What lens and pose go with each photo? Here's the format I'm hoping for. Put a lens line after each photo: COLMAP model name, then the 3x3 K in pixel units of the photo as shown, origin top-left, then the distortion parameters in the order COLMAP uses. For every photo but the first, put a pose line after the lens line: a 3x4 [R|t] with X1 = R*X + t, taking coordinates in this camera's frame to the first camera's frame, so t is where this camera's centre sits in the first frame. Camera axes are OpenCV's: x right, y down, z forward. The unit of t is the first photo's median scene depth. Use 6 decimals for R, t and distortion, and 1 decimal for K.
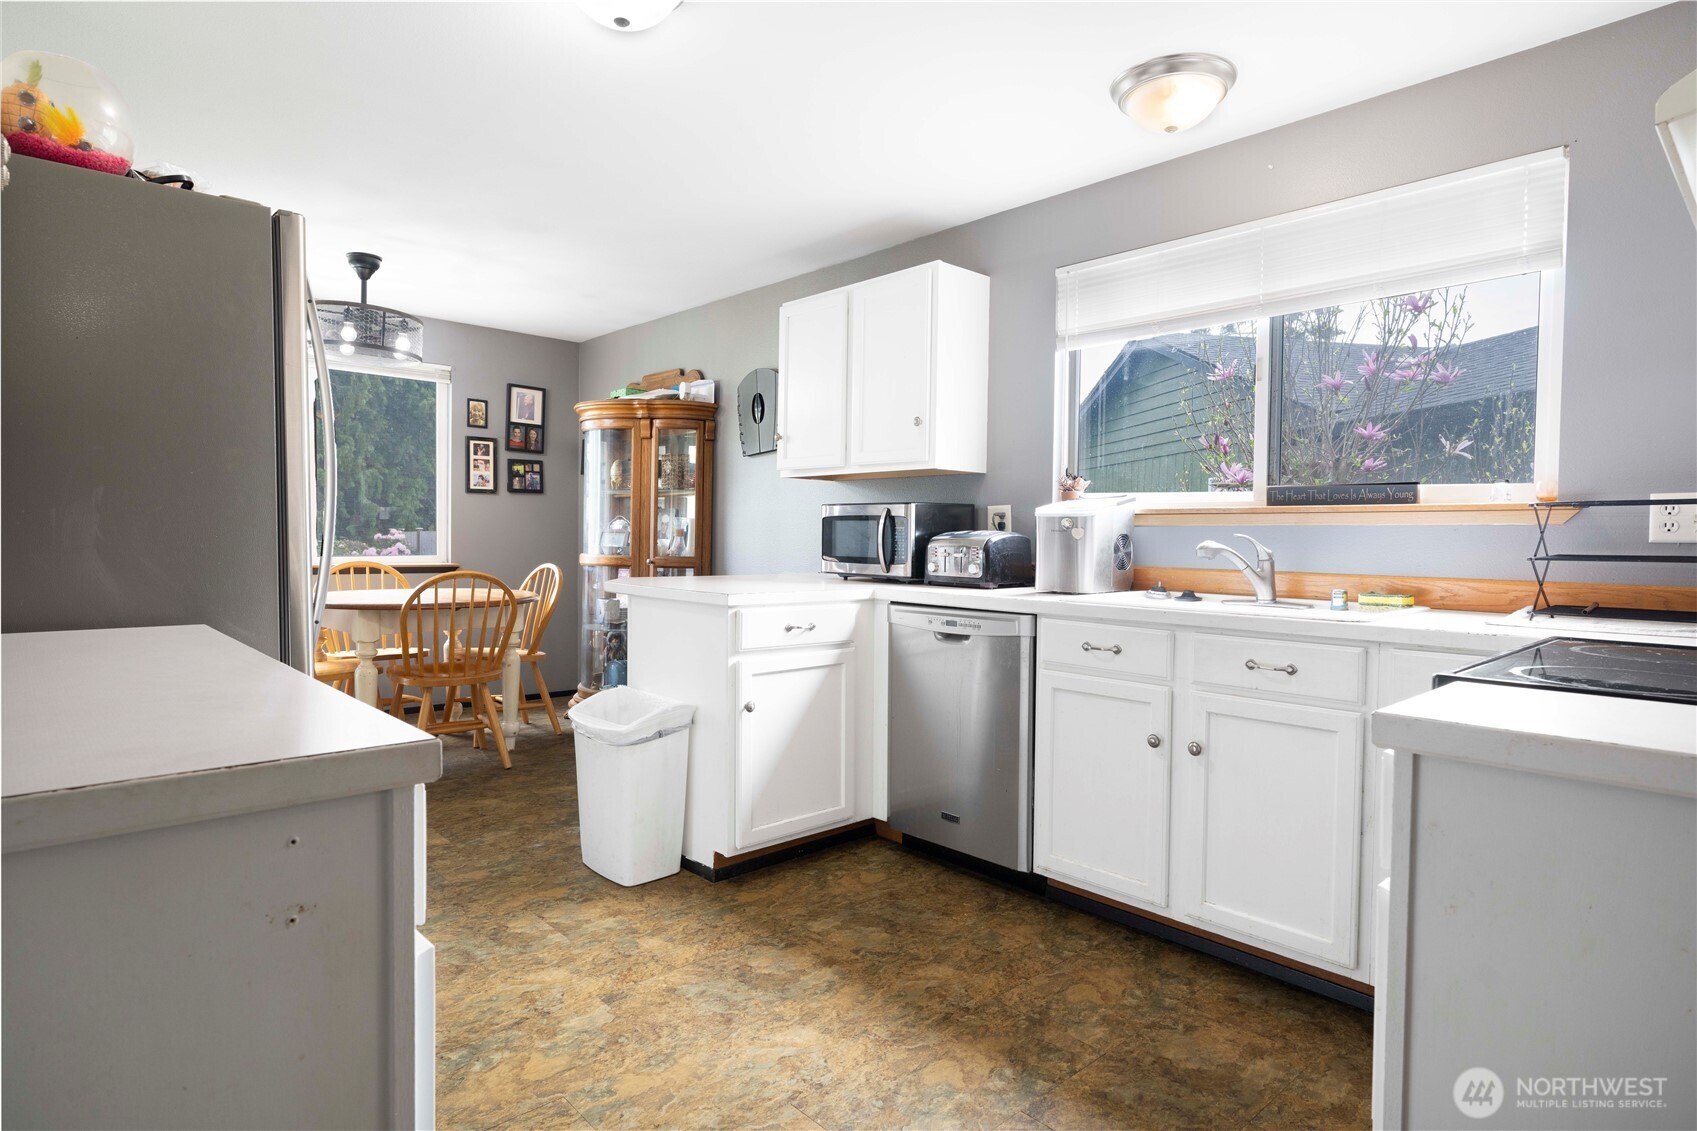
lens RADIAL K [[921.1, 0, 849.8], [0, 921.1, 556.9], [0, 0, 1]] dist [-0.003433, -0.000959]
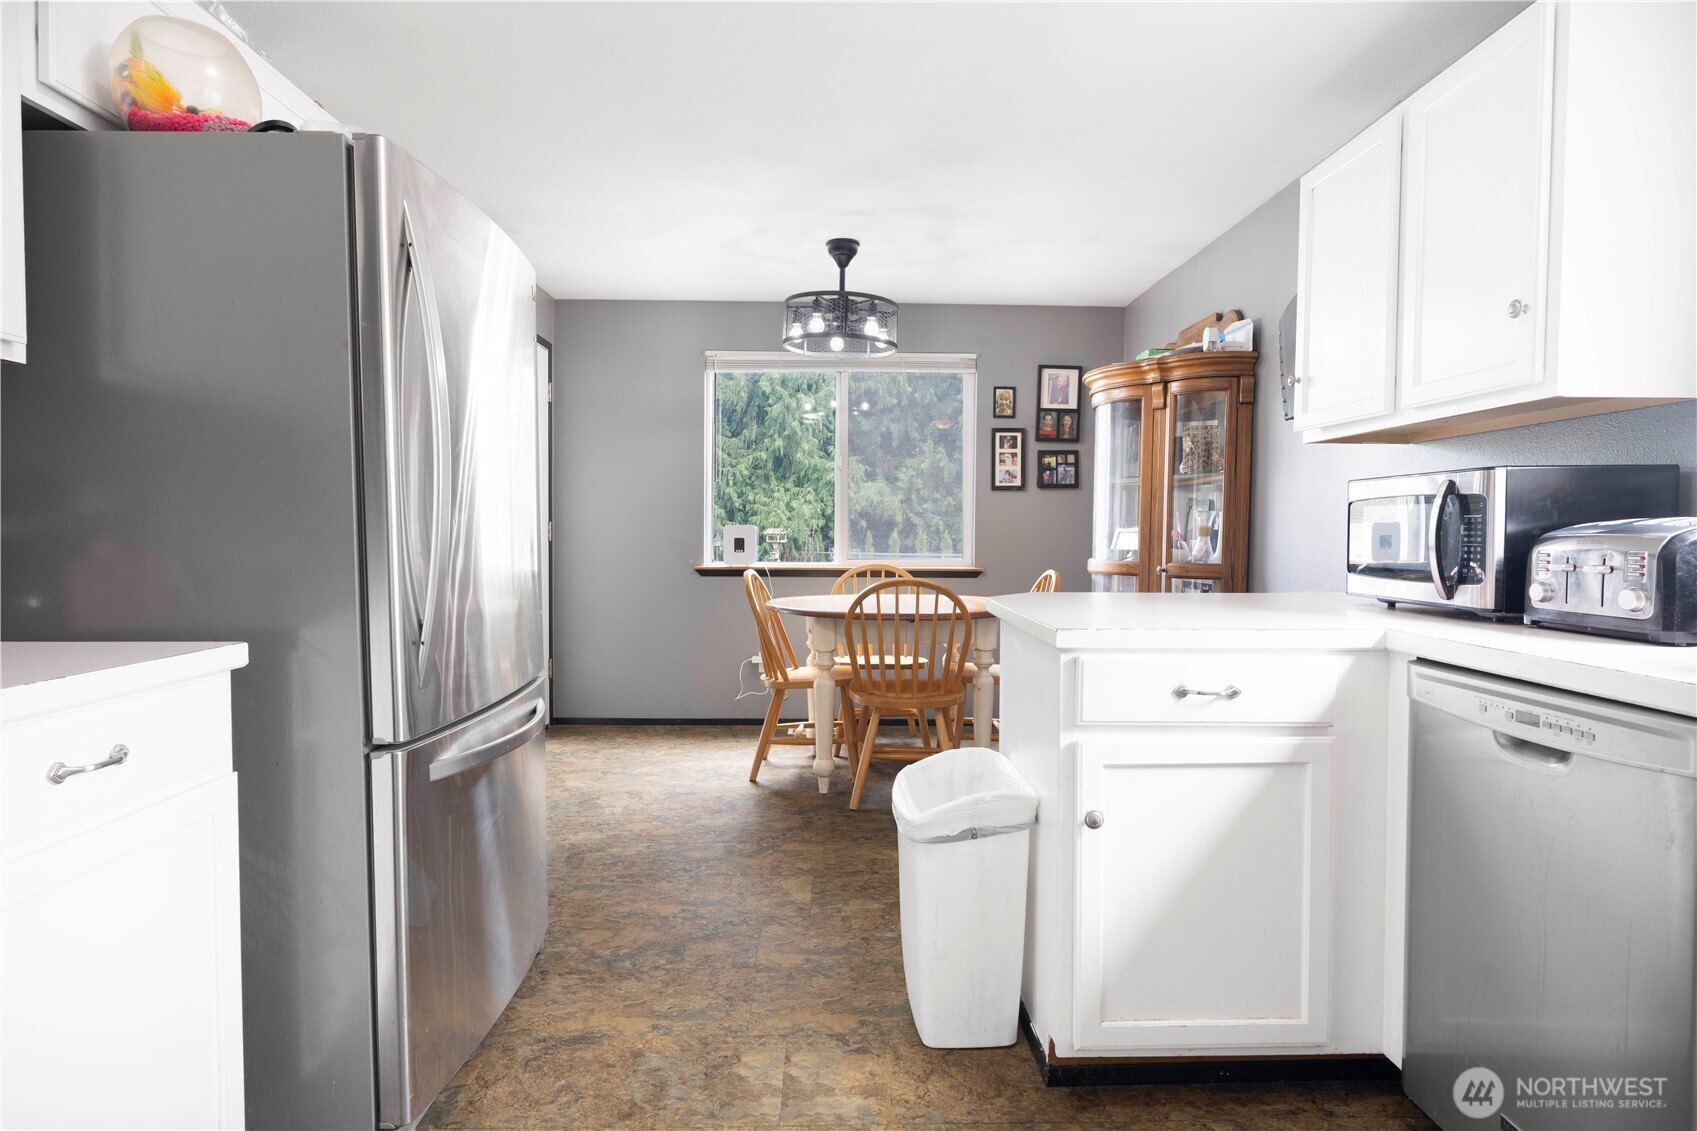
lens RADIAL K [[921.1, 0, 849.5], [0, 921.1, 561.8], [0, 0, 1]] dist [-0.003433, -0.000959]
pose [[0.751033, 0.011212, -0.660169, 0.143991], [-0.009820, 0.999935, 0.005811, -0.005037], [0.660192, 0.002119, 0.751094, 0.393925]]
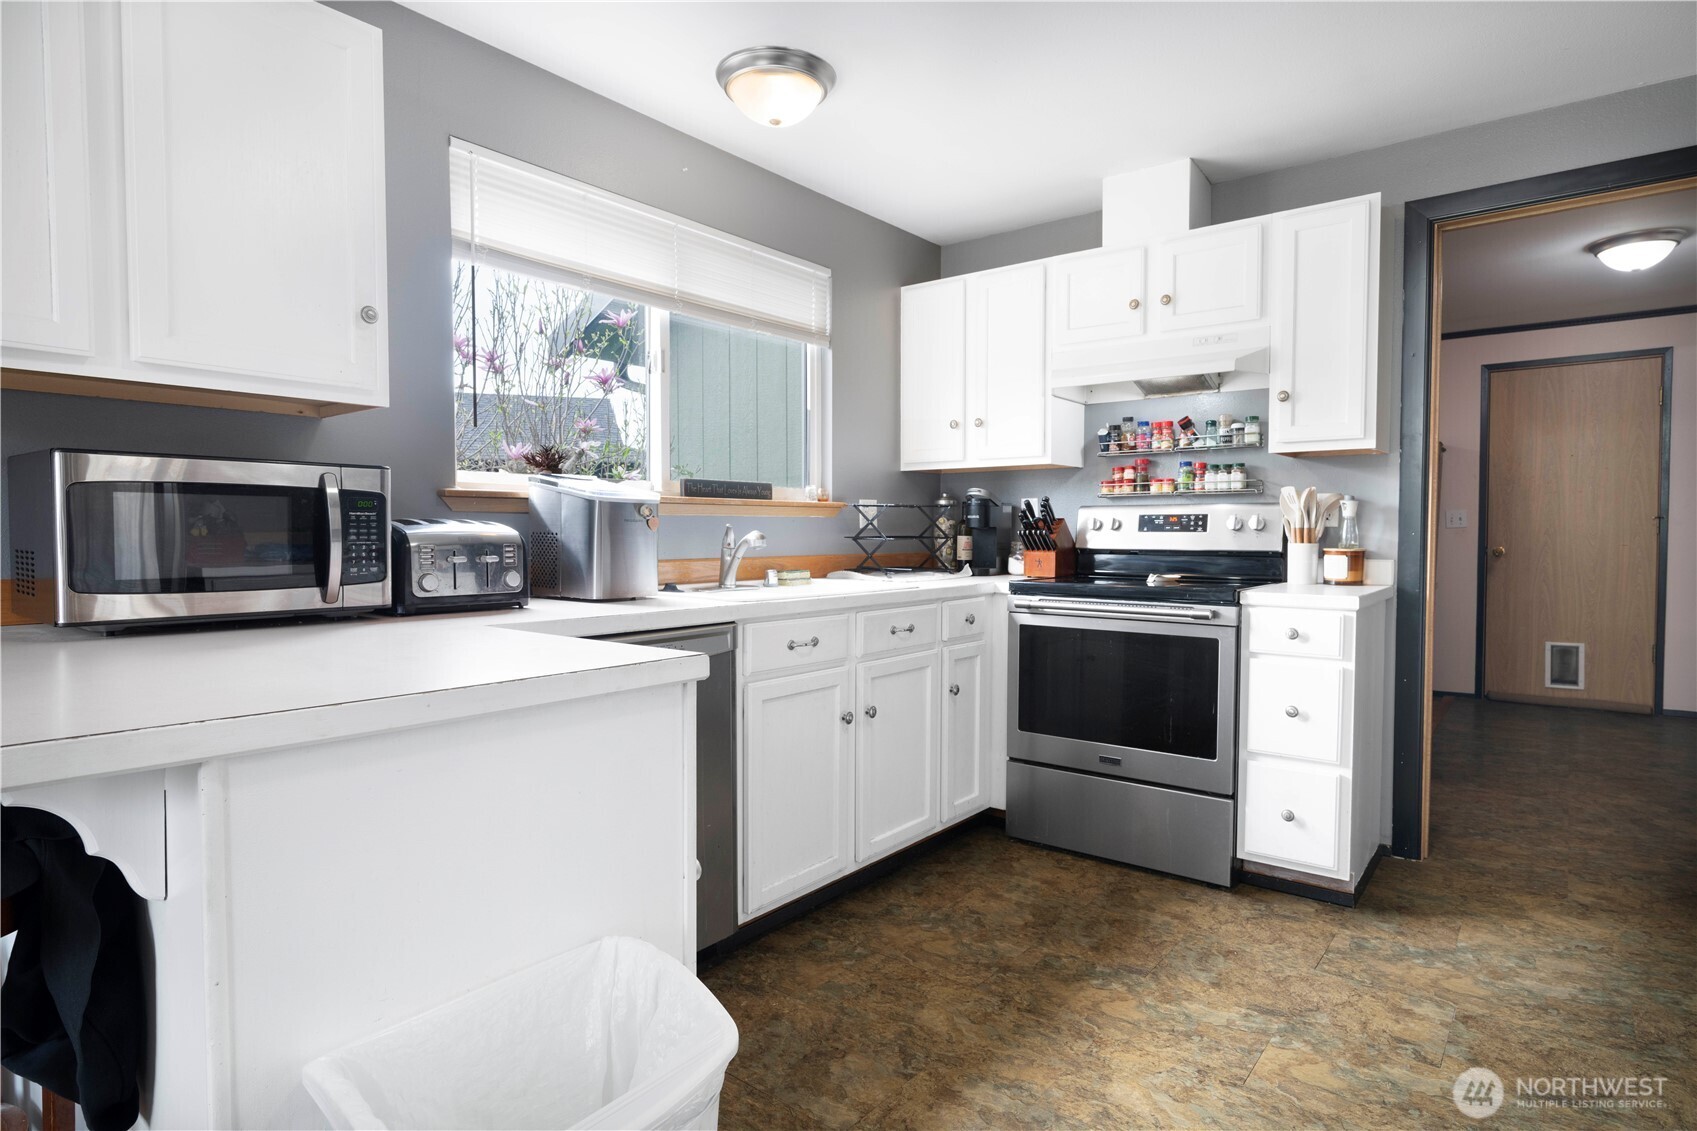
lens RADIAL K [[921.1, 0, 849.8], [0, 921.1, 566.8], [0, 0, 1]] dist [-0.003433, -0.000959]
pose [[-0.159065, -0.050507, 0.985975, -0.528193], [0.019616, 0.998332, 0.054304, -0.025076], [-0.987073, 0.027979, -0.157808, 0.854133]]
